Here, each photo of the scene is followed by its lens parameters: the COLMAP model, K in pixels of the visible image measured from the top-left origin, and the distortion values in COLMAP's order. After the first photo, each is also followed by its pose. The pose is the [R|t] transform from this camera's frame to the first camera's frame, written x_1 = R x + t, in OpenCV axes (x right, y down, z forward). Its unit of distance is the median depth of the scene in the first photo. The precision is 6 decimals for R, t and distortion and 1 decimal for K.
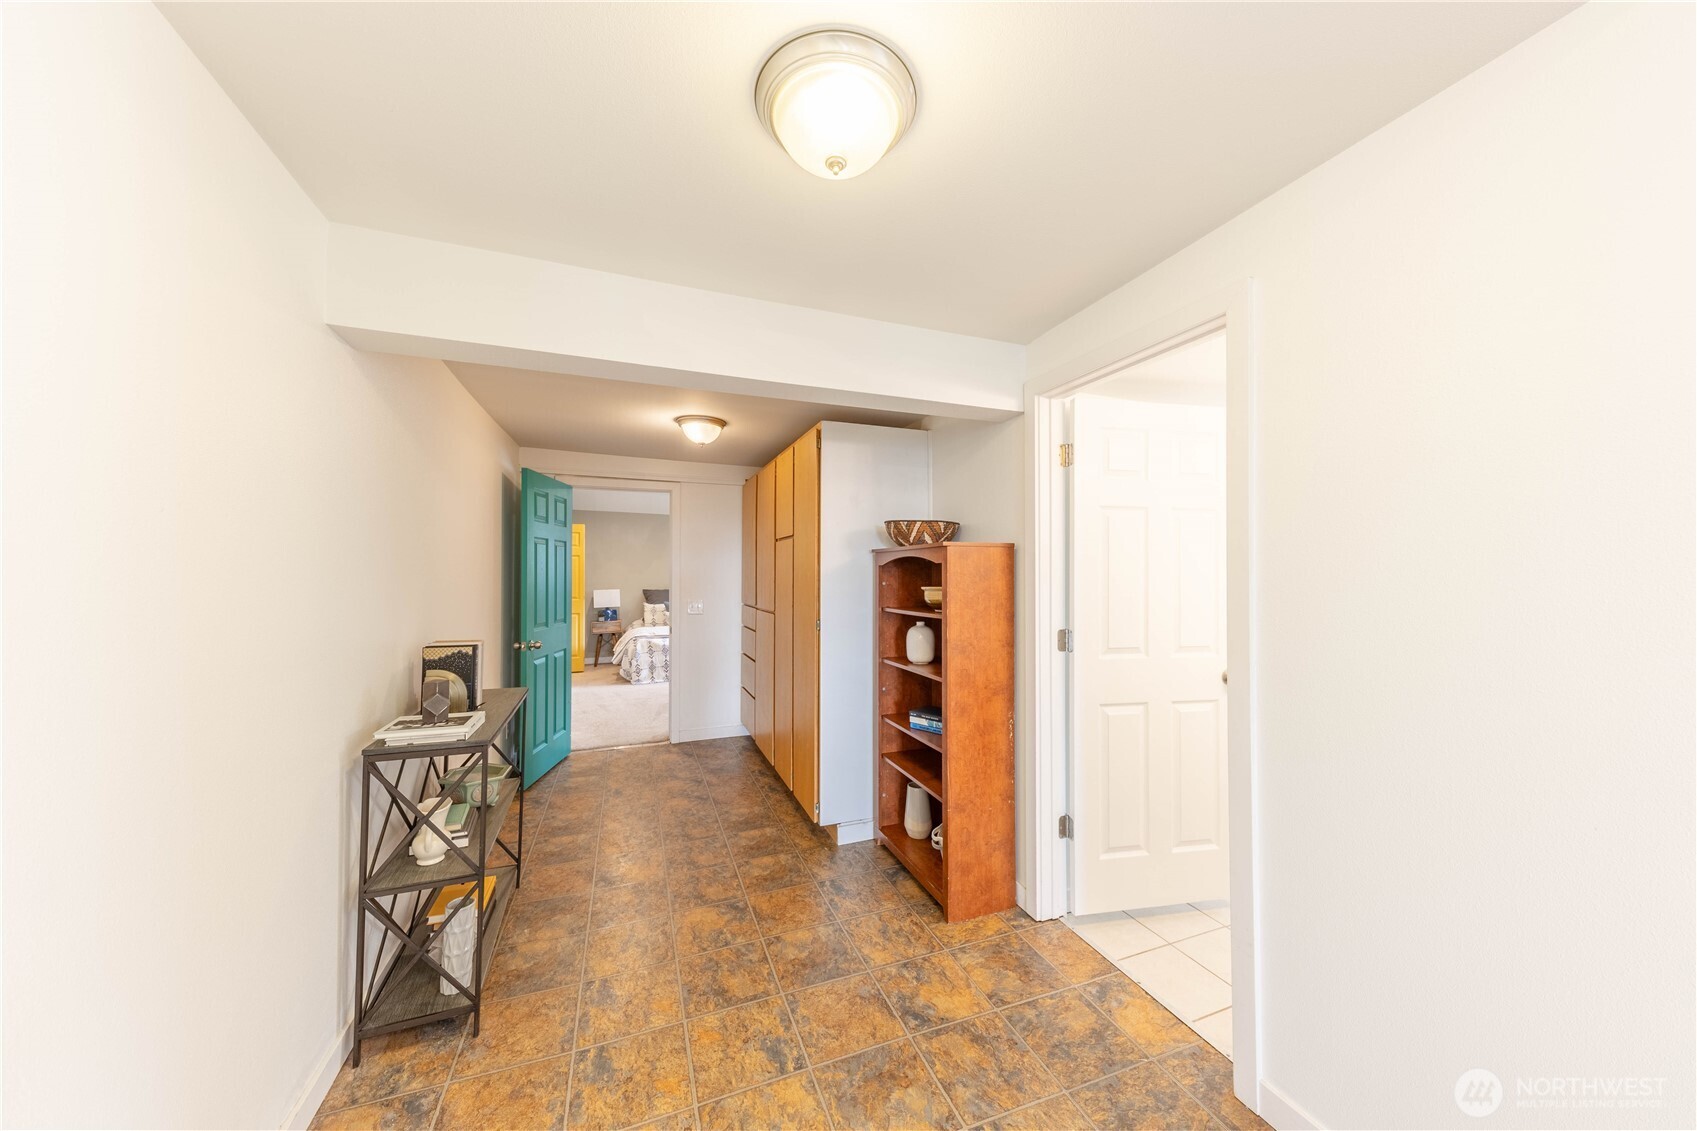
lens RADIAL K [[582.9, 0, 851.8], [0, 582.9, 567.6], [0, 0, 1]] dist [0.000802, 0.000049]
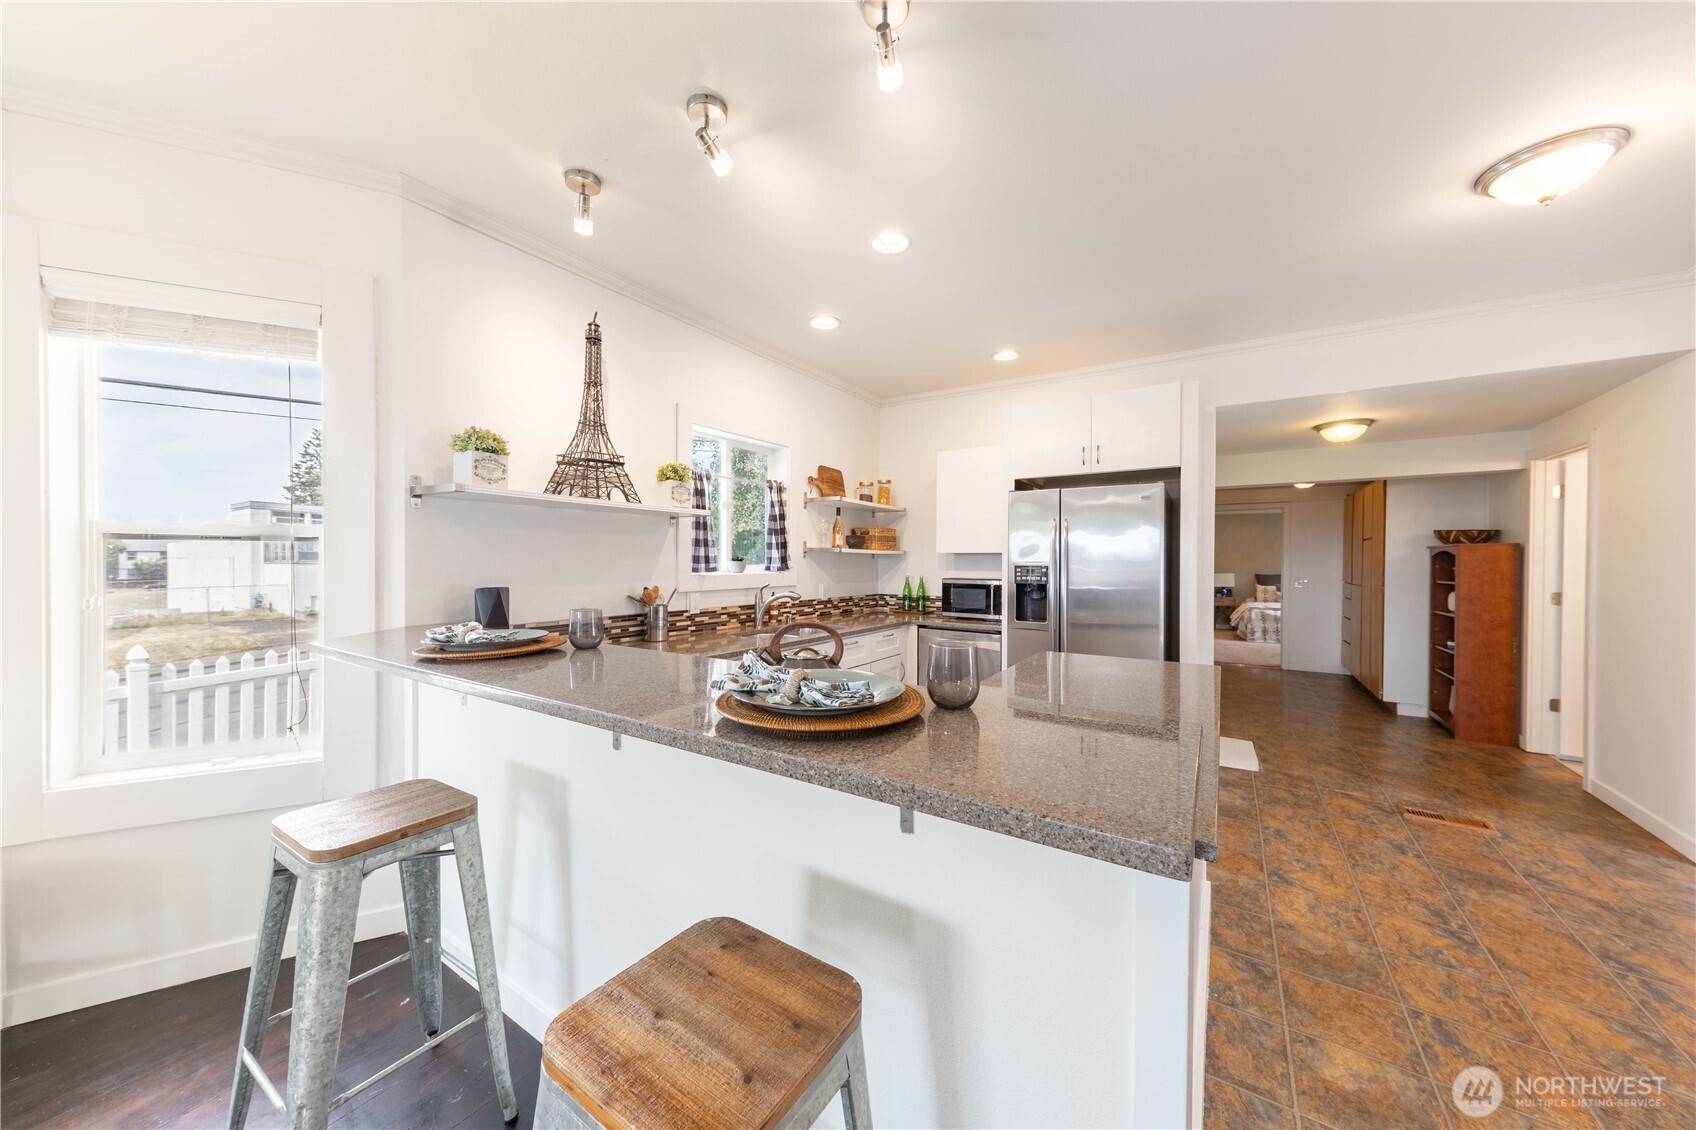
lens RADIAL K [[575.4, 0, 848.0], [0, 575.4, 565.0], [0, 0, 1]] dist [0.016586, -0.005184]
pose [[0.588914, 0.009884, -0.808135, 0.415386], [0.002920, 0.999893, 0.014356, -0.006017], [0.808190, -0.010814, 0.588822, -1.374107]]
